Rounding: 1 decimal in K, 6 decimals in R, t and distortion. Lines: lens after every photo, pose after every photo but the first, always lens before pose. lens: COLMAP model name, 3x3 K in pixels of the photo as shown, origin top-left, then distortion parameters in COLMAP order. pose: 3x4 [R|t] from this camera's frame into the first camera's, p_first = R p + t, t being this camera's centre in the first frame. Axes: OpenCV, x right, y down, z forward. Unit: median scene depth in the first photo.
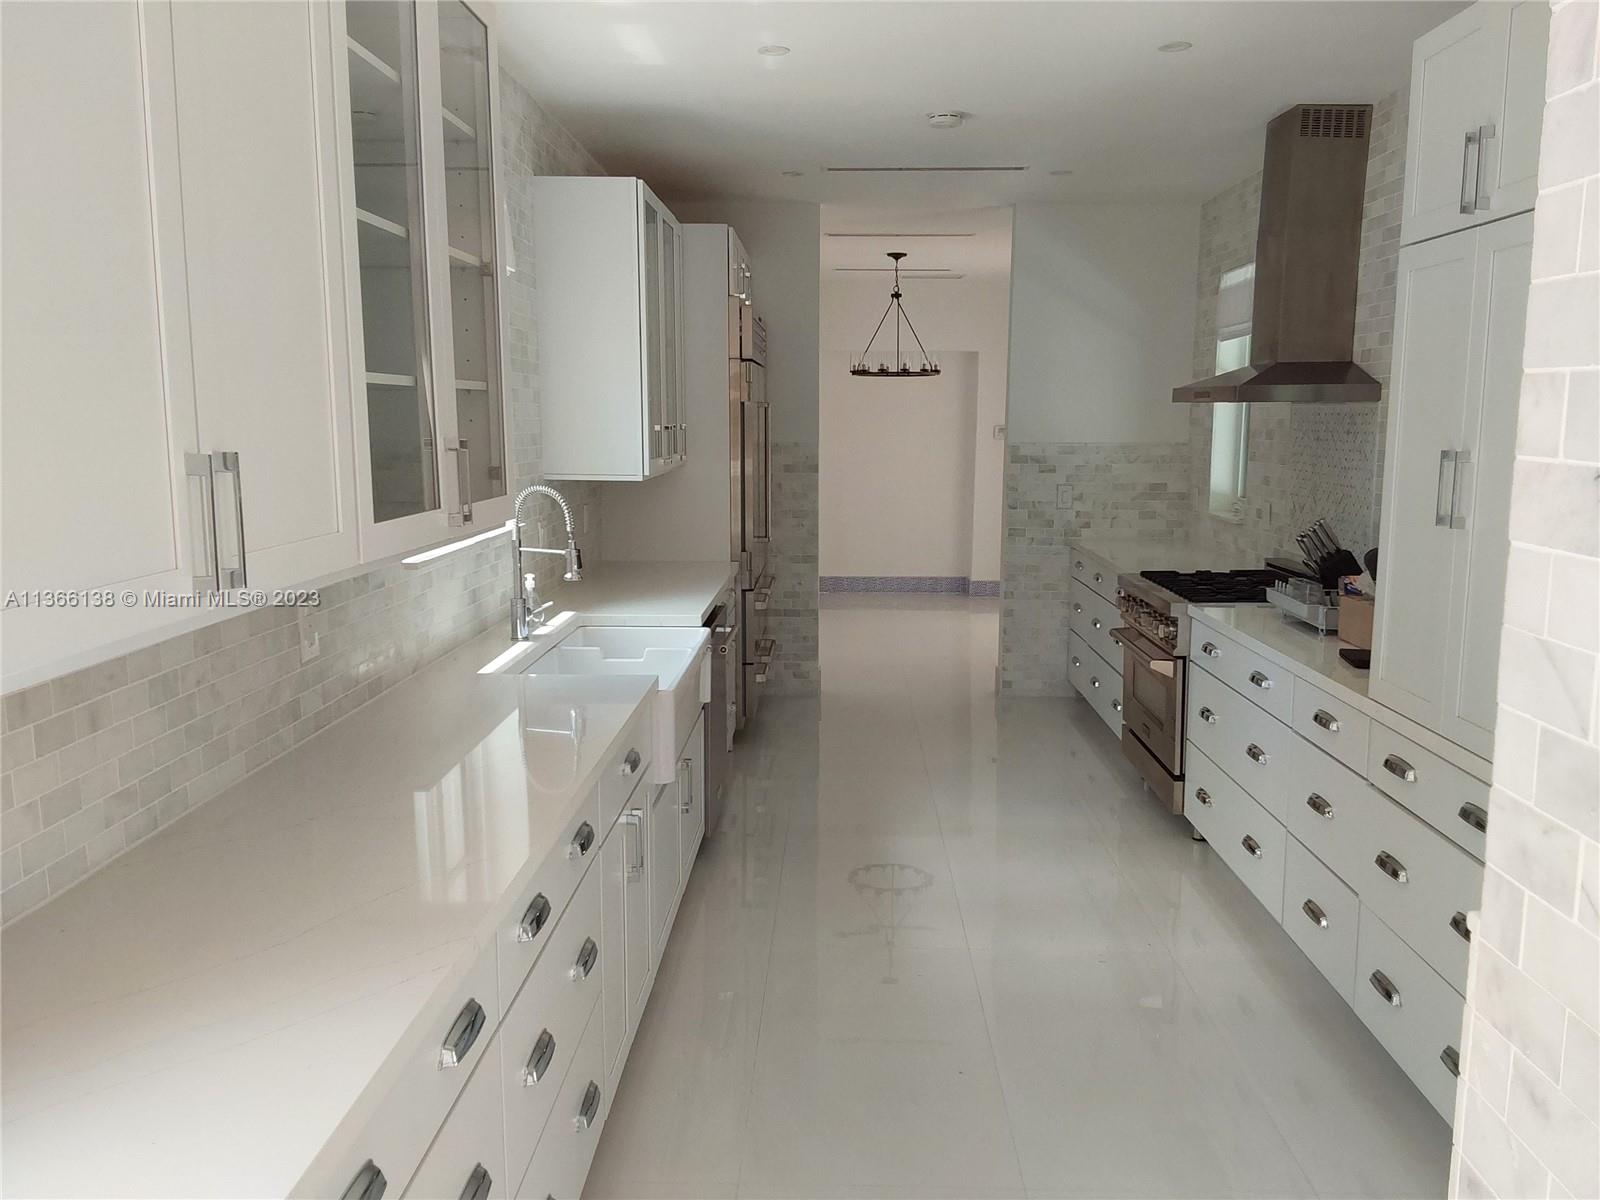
lens RADIAL K [[1293.3, 0, 801.0], [0, 1293.3, 602.2], [0, 0, 1]] dist [0.102903, -0.081901]
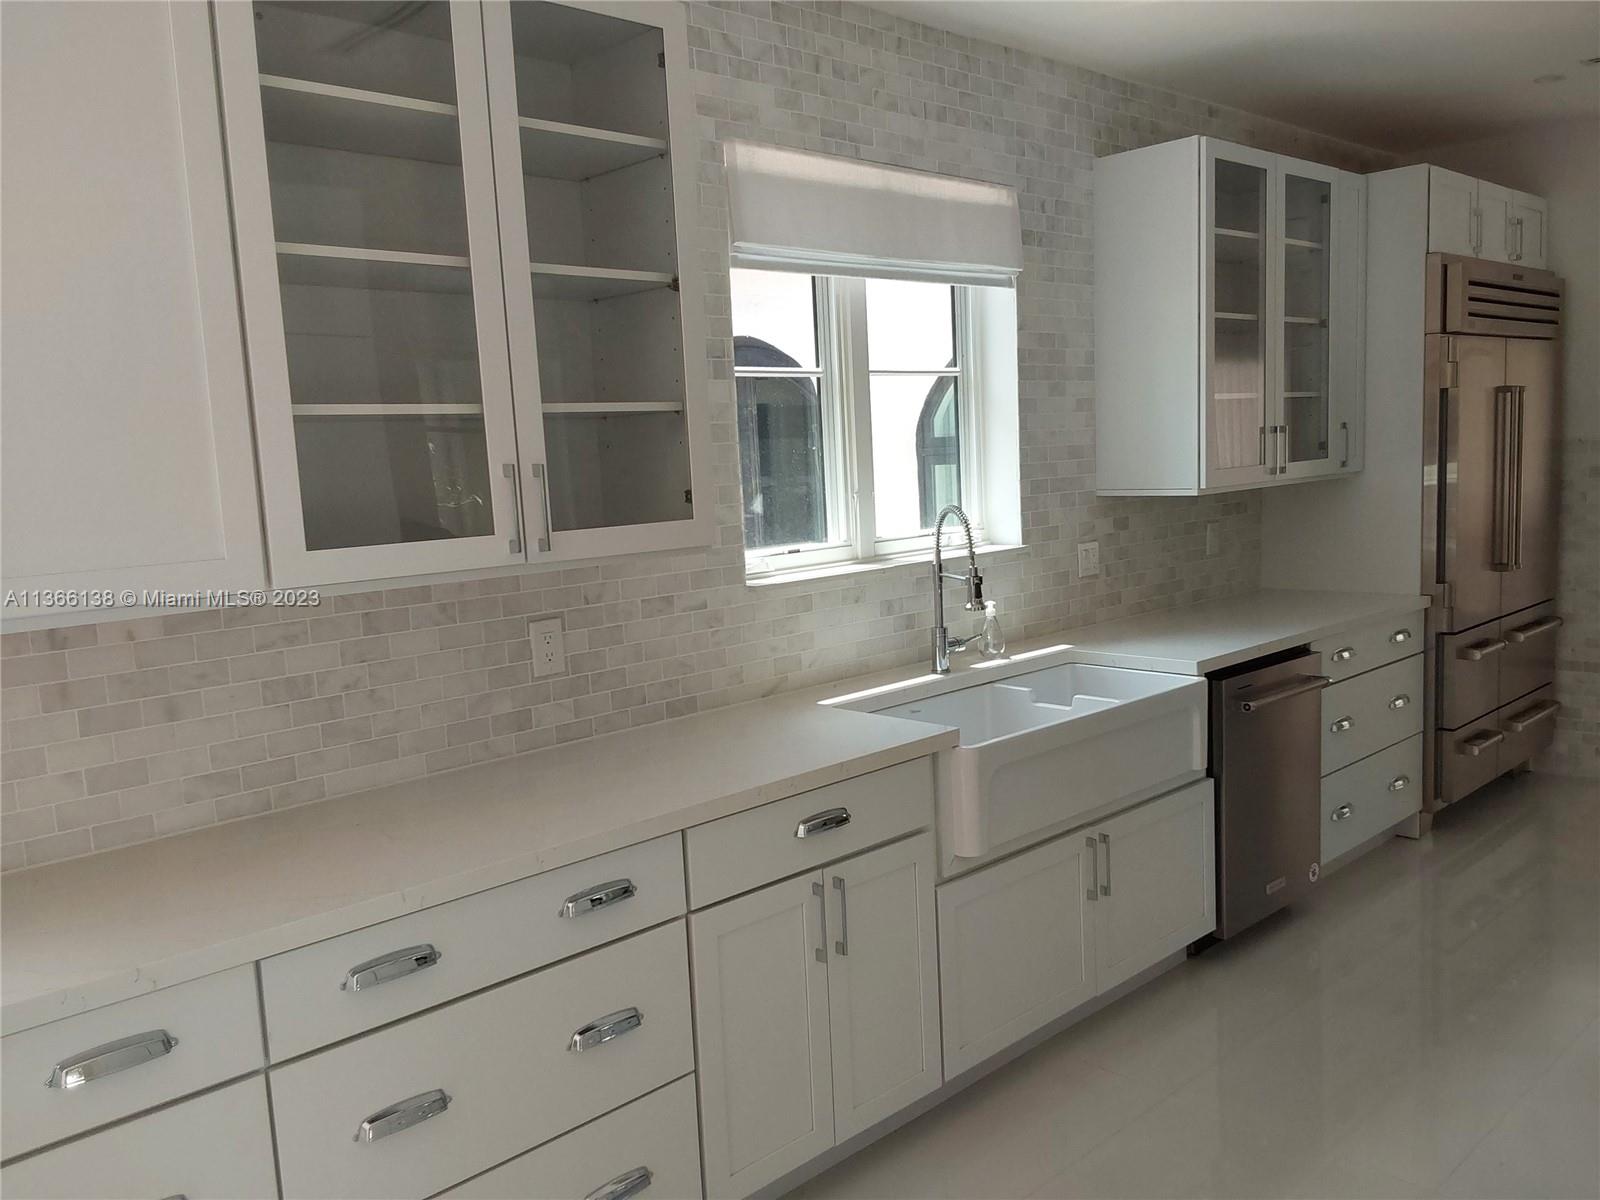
lens RADIAL K [[1293.3, 0, 800.9], [0, 1293.3, 600.5], [0, 0, 1]] dist [0.102903, -0.081901]
pose [[0.719137, 0.044022, -0.693472, 0.298293], [-0.051377, 0.998628, 0.010116, -0.022435], [0.692966, 0.028354, 0.720412, 0.227399]]
